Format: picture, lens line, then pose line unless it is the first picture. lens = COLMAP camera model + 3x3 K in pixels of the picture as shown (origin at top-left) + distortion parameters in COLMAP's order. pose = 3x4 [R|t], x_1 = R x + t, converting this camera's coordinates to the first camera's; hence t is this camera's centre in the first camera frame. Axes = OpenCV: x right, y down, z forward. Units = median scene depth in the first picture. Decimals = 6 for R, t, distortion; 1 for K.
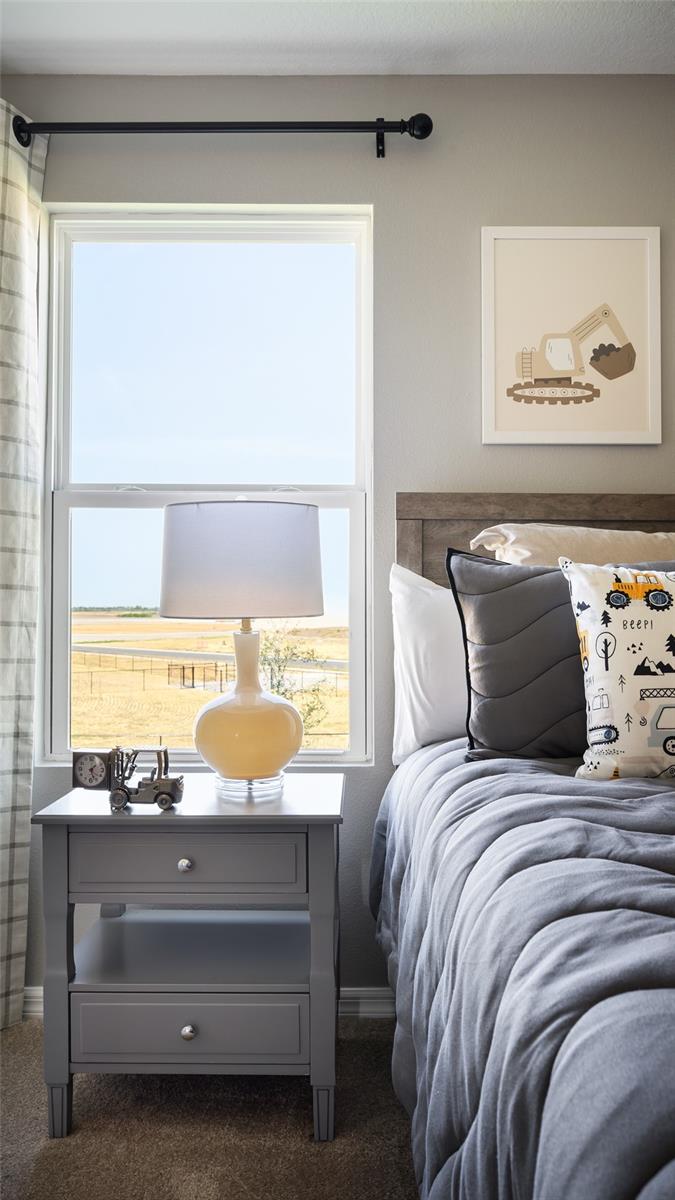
lens RADIAL K [[908.1, 0, 337.5], [0, 908.1, 600.0], [0, 0, 1]] dist [-0.003784, 0.005188]
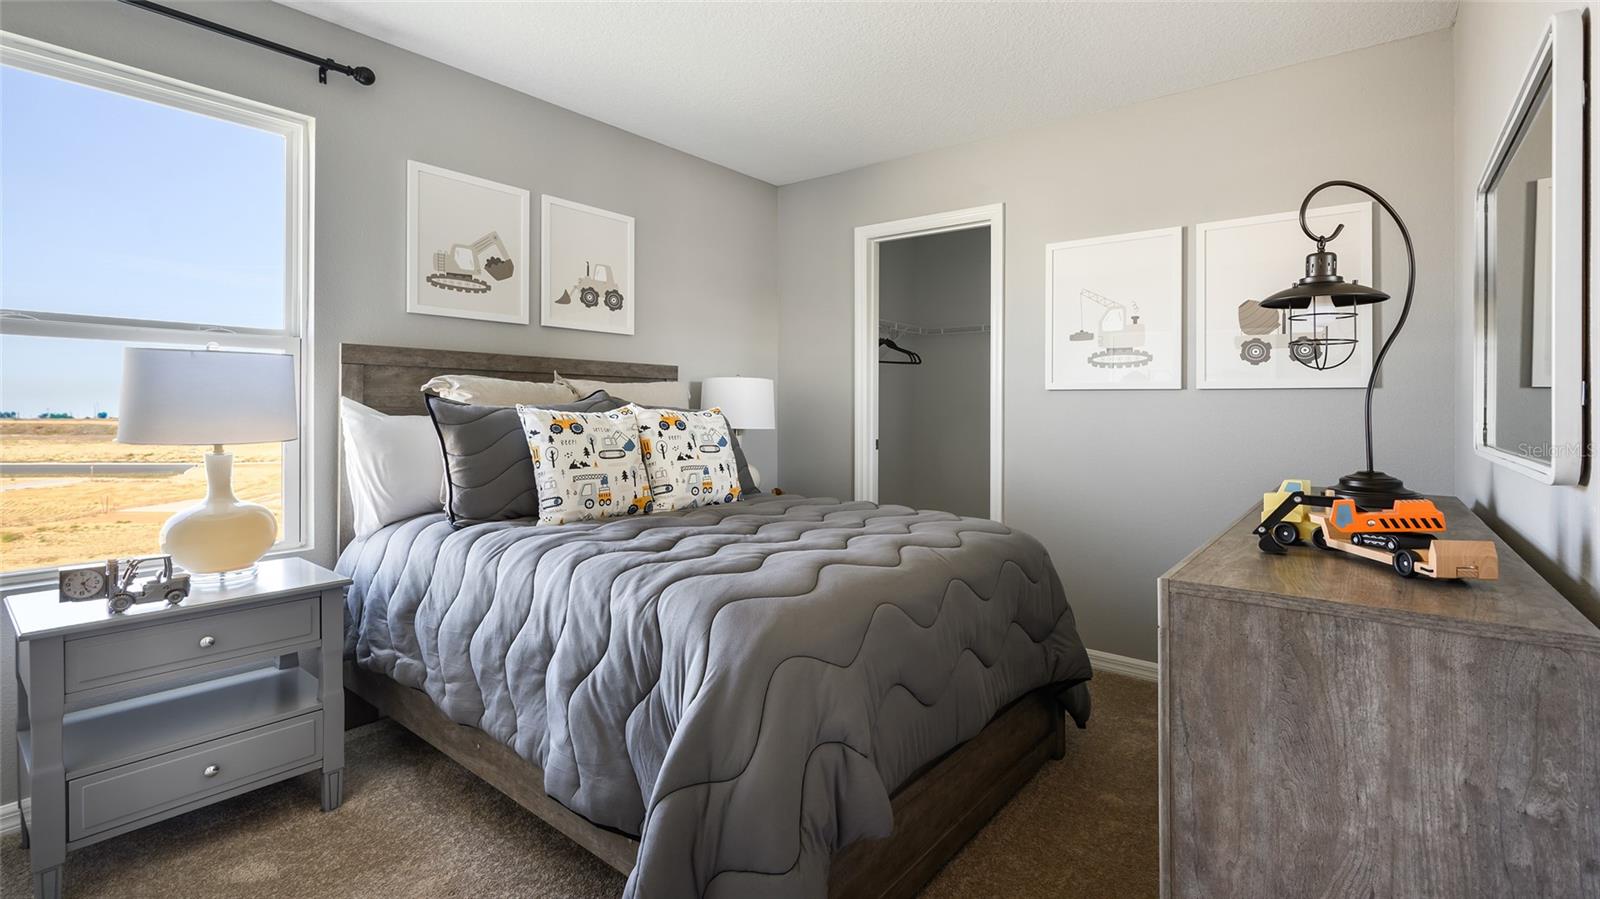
lens RADIAL K [[712.1, 0, 800.0], [0, 712.1, 449.5], [0, 0, 1]] dist [-0.001861, -0.000503]
pose [[0.644655, -0.047695, 0.762985, -0.363890], [-0.010258, 0.997422, 0.071017, -0.050758], [-0.764405, -0.053608, 0.642504, -0.238415]]
